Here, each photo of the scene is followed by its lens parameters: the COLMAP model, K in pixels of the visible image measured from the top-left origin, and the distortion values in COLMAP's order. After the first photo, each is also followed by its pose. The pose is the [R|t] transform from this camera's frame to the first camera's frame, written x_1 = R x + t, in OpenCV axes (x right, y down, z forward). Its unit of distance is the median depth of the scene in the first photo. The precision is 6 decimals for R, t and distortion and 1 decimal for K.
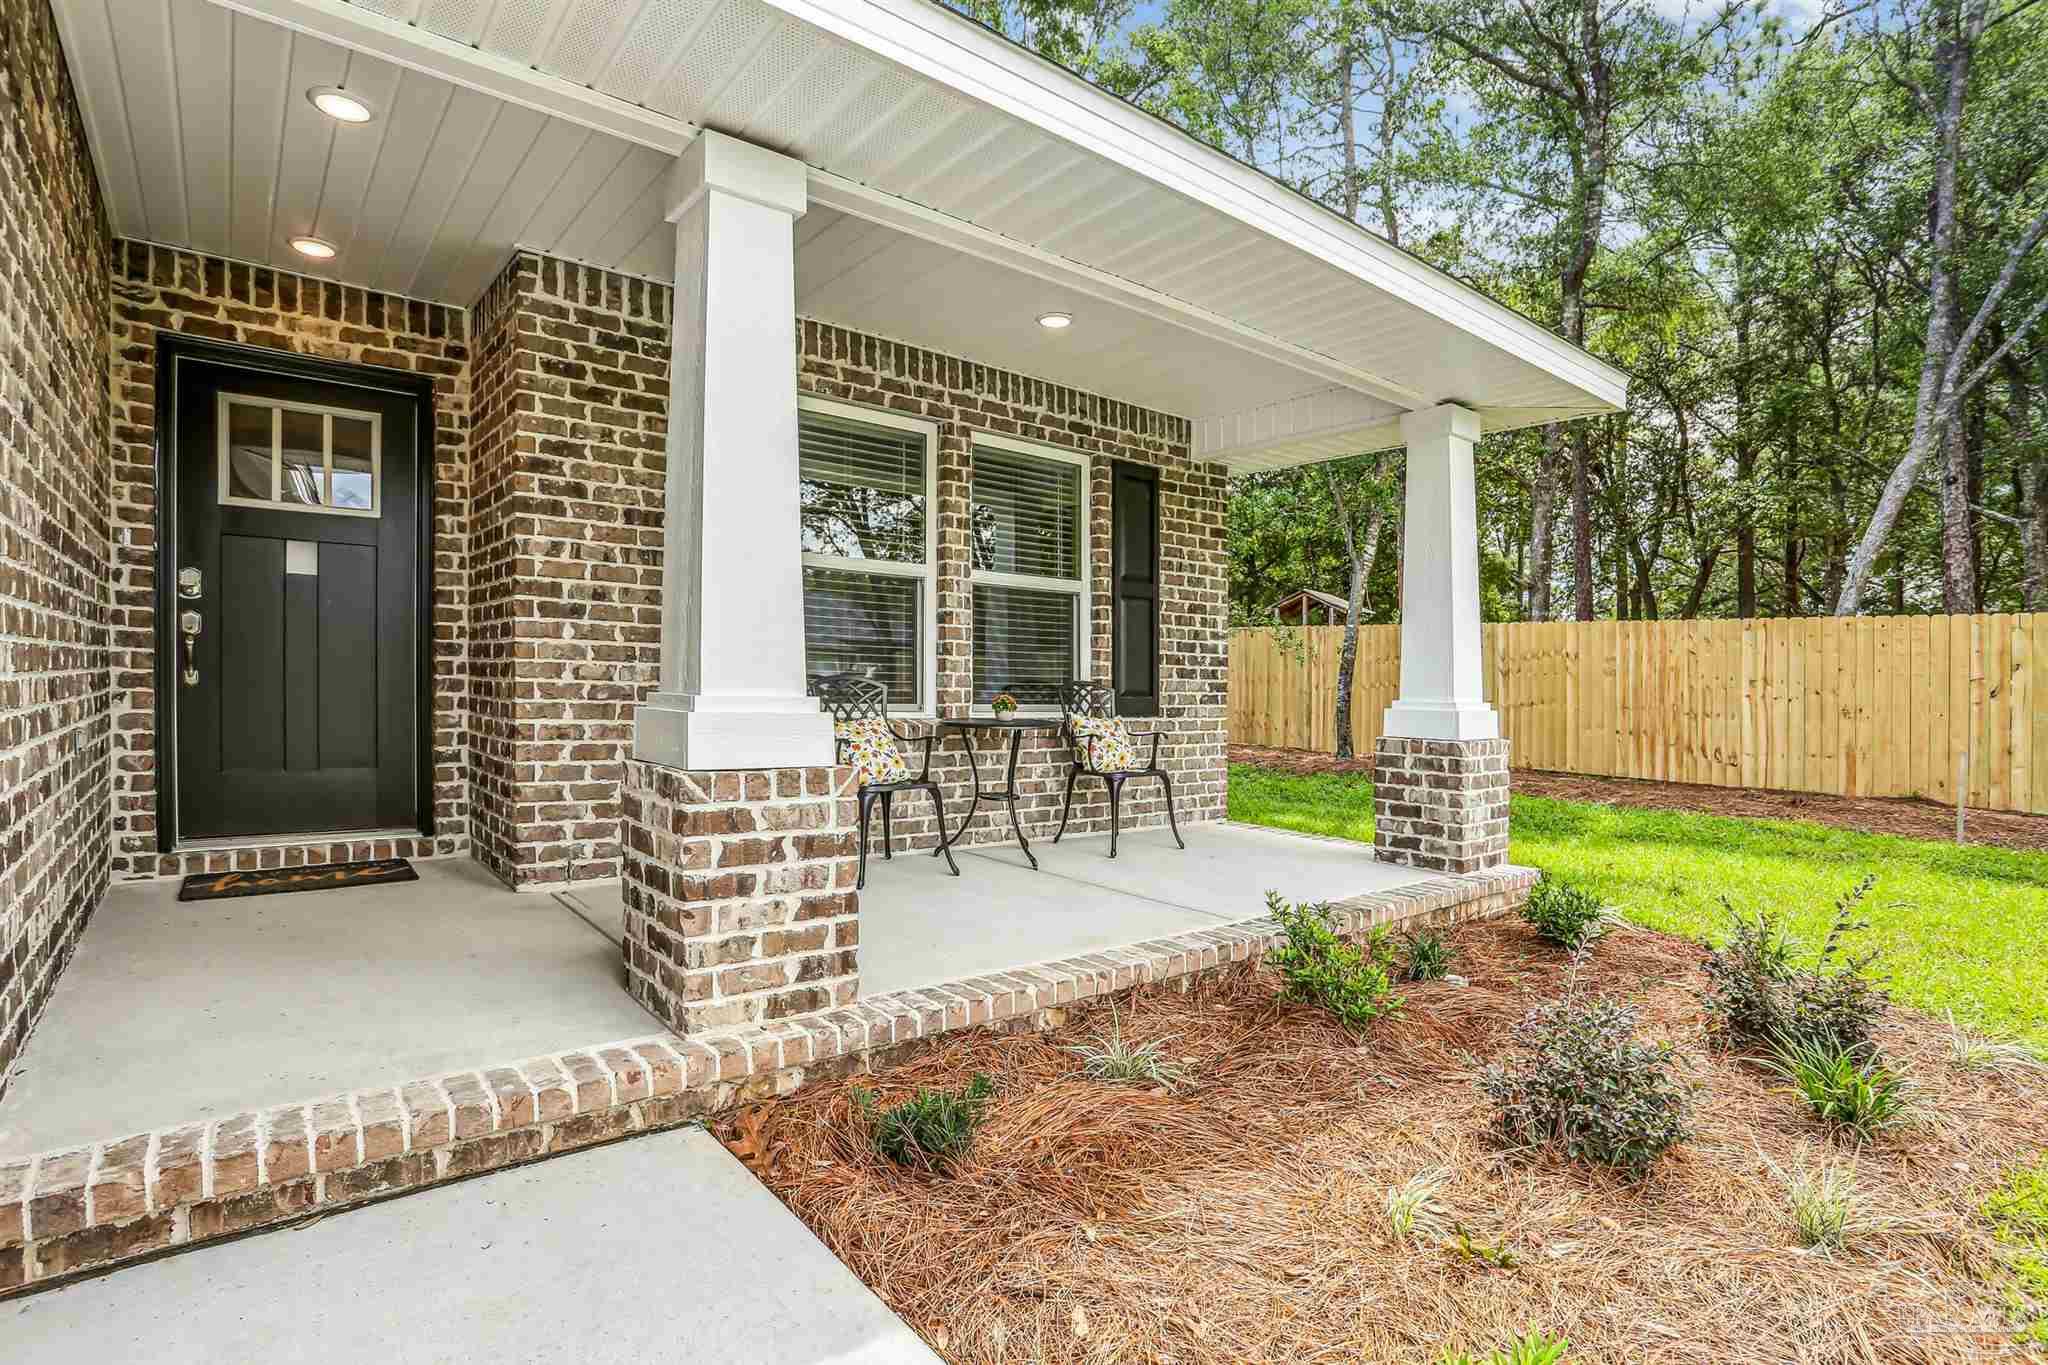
lens RADIAL K [[1053.5, 0, 1025.9], [0, 1053.5, 726.1], [0, 0, 1]] dist [-0.065992, 0.032192]
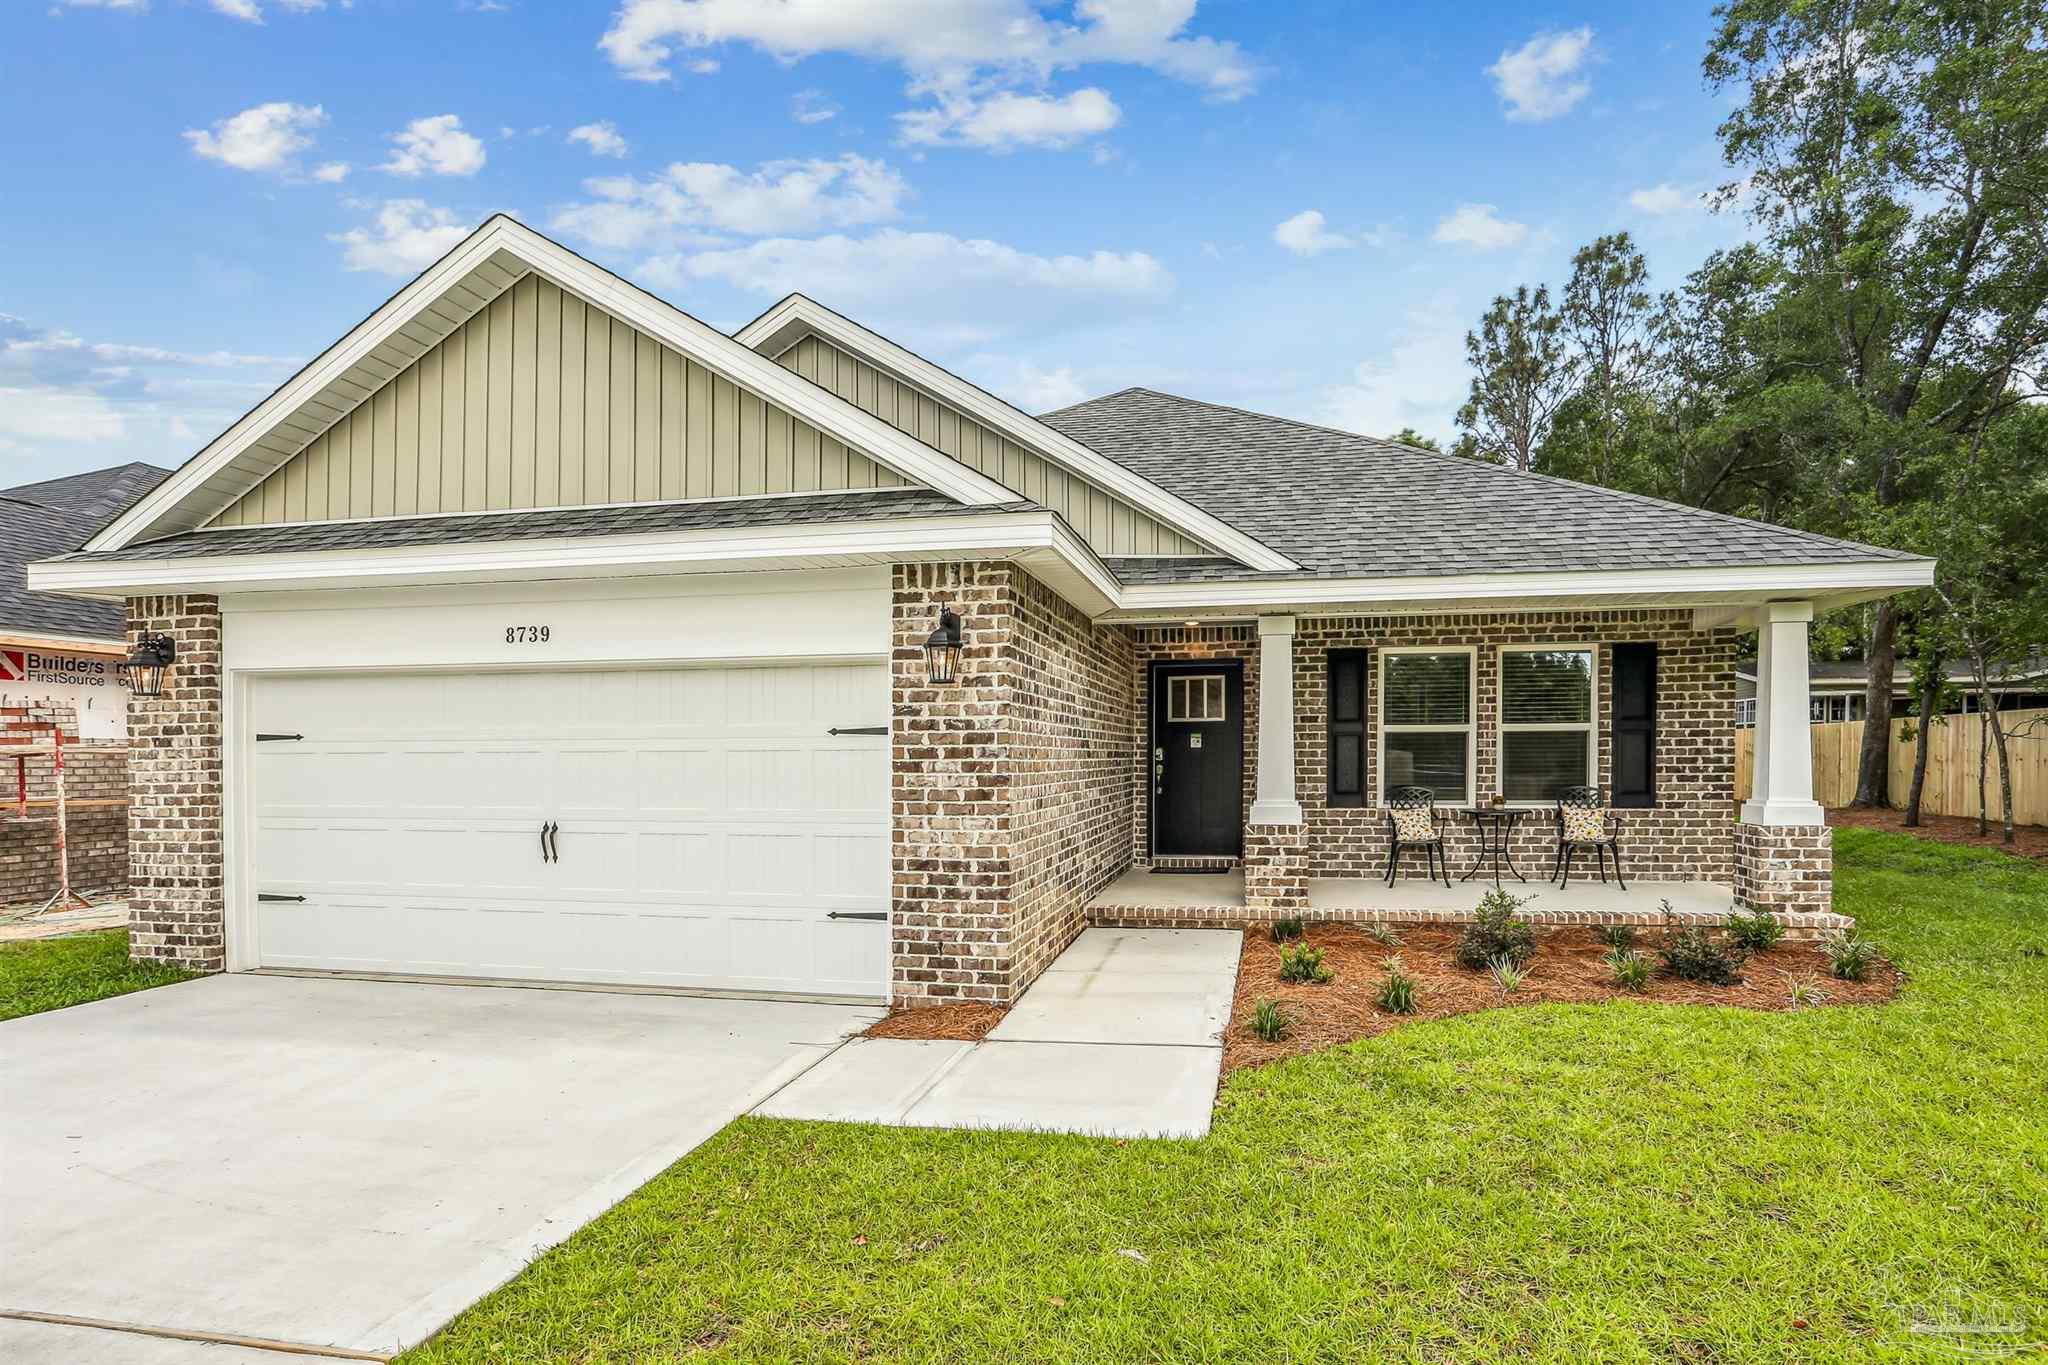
lens RADIAL K [[1013.3, 0, 1021.1], [0, 1013.3, 695.6], [0, 0, 1]] dist [-0.066136, 0.038441]
pose [[0.621022, -0.079137, -0.779788, 0.902713], [-0.013031, 0.993710, -0.111224, 0.001189], [0.783685, 0.079234, 0.616084, -0.798333]]
